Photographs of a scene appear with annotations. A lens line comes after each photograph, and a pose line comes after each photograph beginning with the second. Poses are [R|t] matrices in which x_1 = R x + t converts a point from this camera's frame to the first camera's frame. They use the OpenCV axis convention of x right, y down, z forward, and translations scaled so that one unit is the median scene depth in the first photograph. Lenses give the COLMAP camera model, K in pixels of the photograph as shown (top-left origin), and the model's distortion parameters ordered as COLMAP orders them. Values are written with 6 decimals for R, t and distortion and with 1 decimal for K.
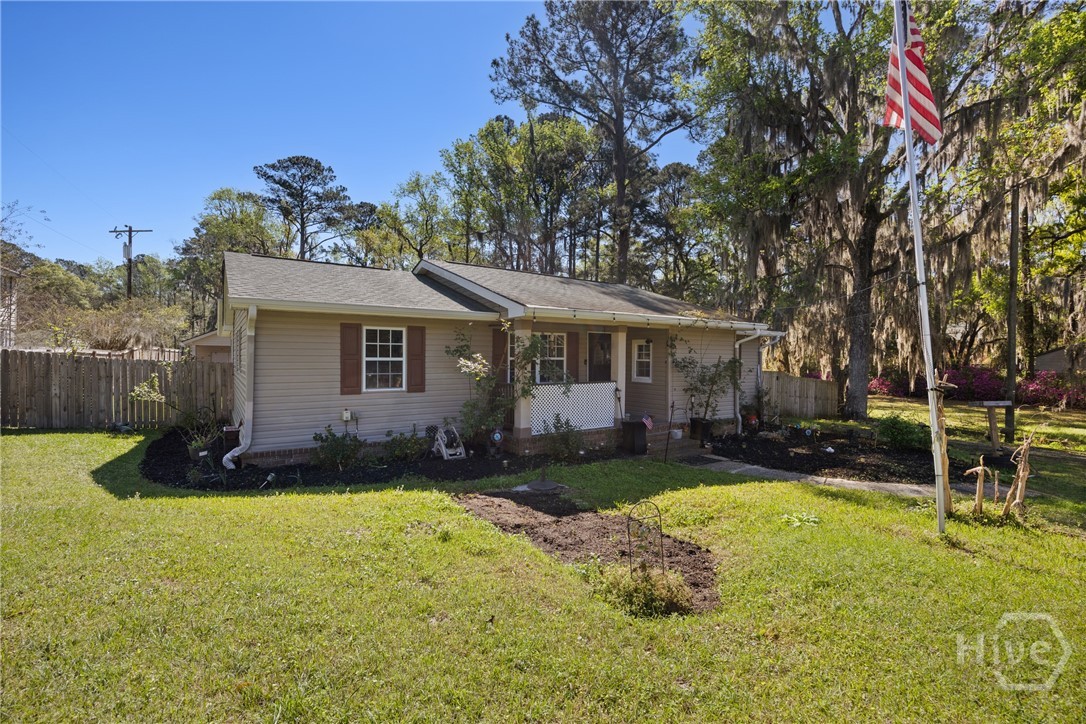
lens RADIAL K [[485.6, 0, 543.0], [0, 485.6, 362.0], [0, 0, 1]] dist [-0.003961, -0.000703]
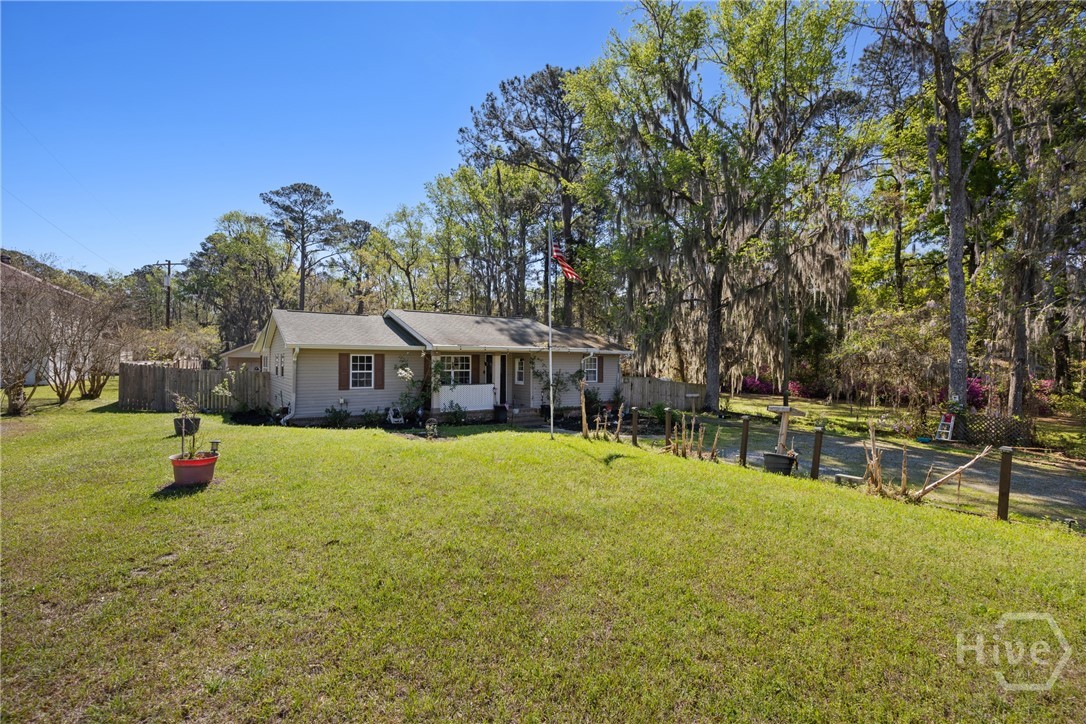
lens RADIAL K [[488.5, 0, 543.0], [0, 488.5, 362.0], [0, 0, 1]] dist [-0.001356, 0.000112]
pose [[0.999987, 0.000537, 0.005018, 0.286062], [-0.000502, 0.999975, -0.007120, -0.023369], [-0.005022, 0.007118, 0.999962, -0.701467]]
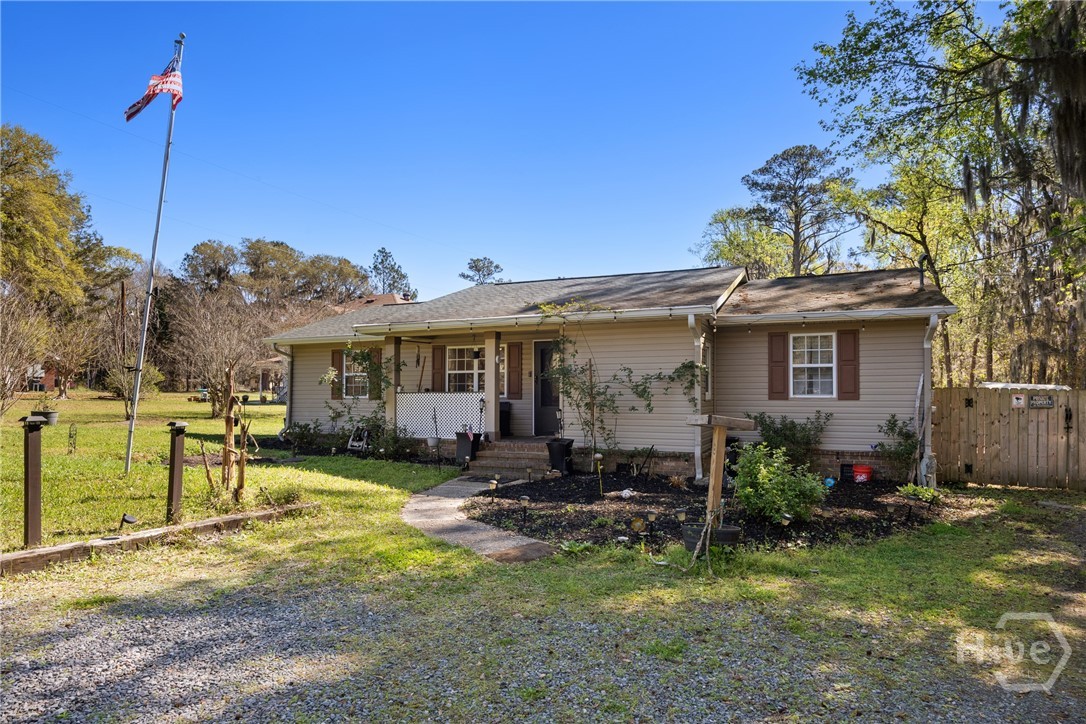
lens RADIAL K [[643.4, 0, 541.8], [0, 643.4, 393.3], [0, 0, 1]] dist [0.000065, -0.000156]
pose [[0.522209, -0.010188, -0.852757, 1.131074], [-0.004100, 0.999887, -0.014456, 0.053676], [0.852808, 0.011045, 0.522108, 0.400483]]
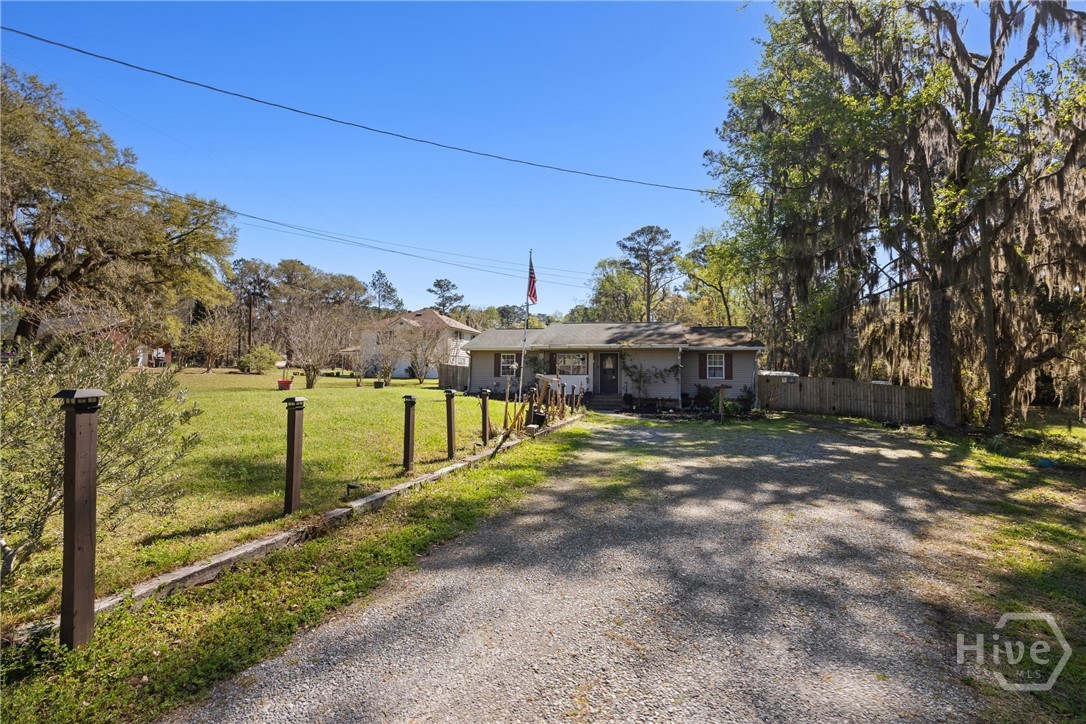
lens RADIAL K [[463.4, 0, 543.0], [0, 463.4, 362.0], [0, 0, 1]] dist [0.016202, -0.000014]
pose [[0.683152, -0.016269, -0.730095, 1.413059], [-0.013129, 0.999317, -0.034553, 0.052131], [0.730159, 0.033191, 0.682471, -0.556726]]
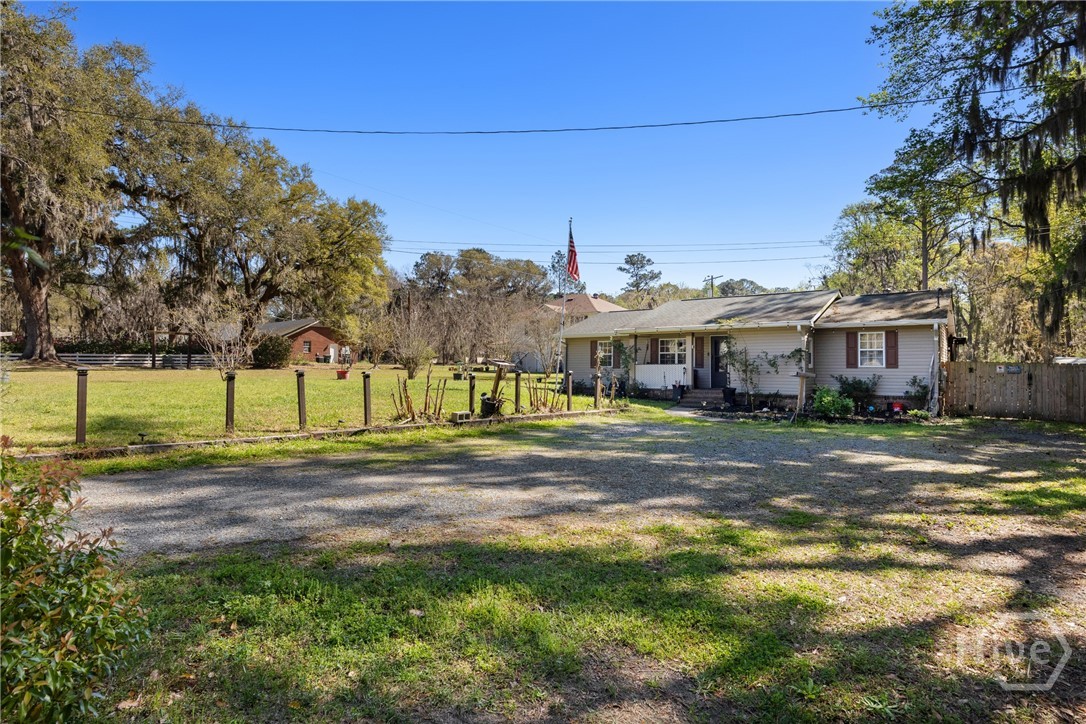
lens RADIAL K [[580.2, 0, 543.0], [0, 580.2, 362.0], [0, 0, 1]] dist [0.005267, 0.000639]
pose [[0.313460, -0.015870, -0.949469, 1.799486], [-0.008502, 0.999773, -0.019518, 0.070751], [0.949563, 0.014190, 0.313254, -0.148113]]
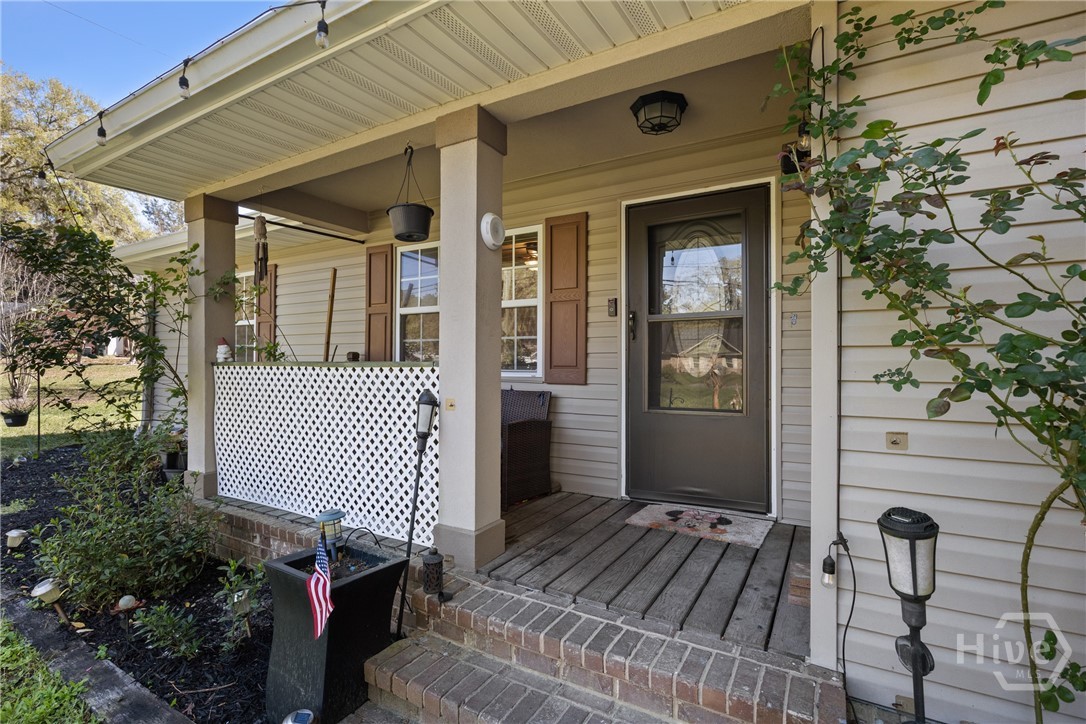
lens RADIAL K [[488.5, 0, 543.0], [0, 488.5, 362.0], [0, 0, 1]] dist [-0.001356, 0.000112]
pose [[0.434325, -0.006063, -0.900736, 0.338317], [-0.007940, 0.999913, -0.010558, 0.036985], [0.900721, 0.011737, 0.434239, 0.845223]]
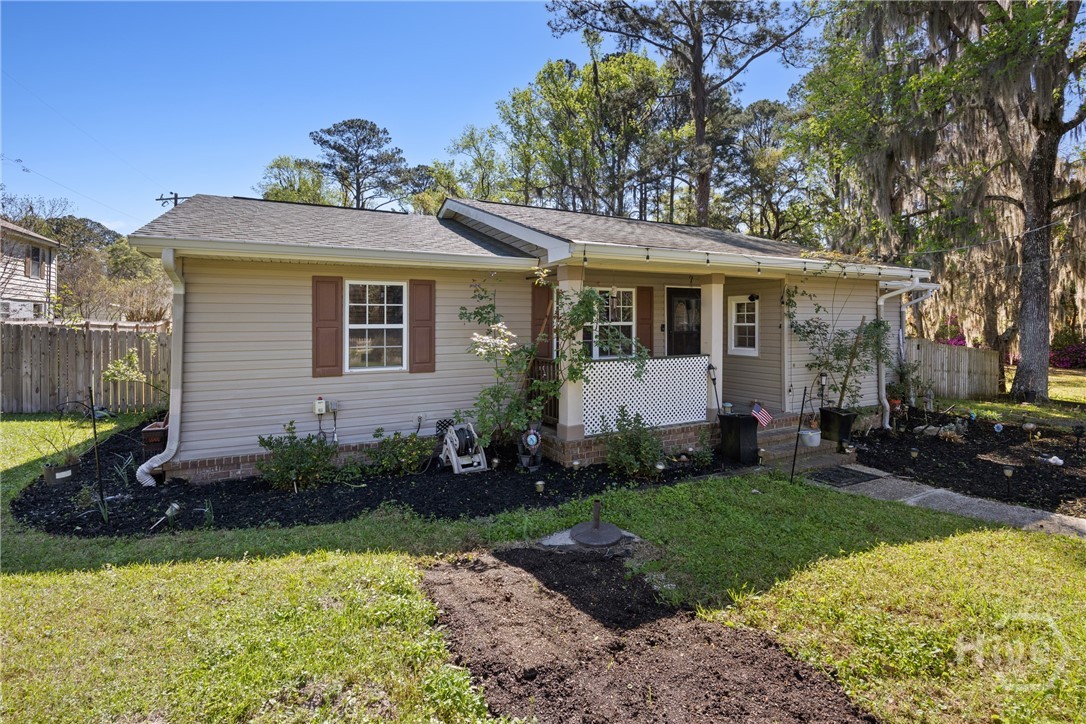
lens RADIAL K [[508.8, 0, 550.3], [0, 508.8, 334.7], [0, 0, 1]] dist [-0.002326, -0.000094]
pose [[0.992478, -0.010210, -0.121999, 0.013622], [0.011243, 0.999906, 0.007784, 0.002587], [0.121908, -0.009098, 0.992500, 0.226939]]
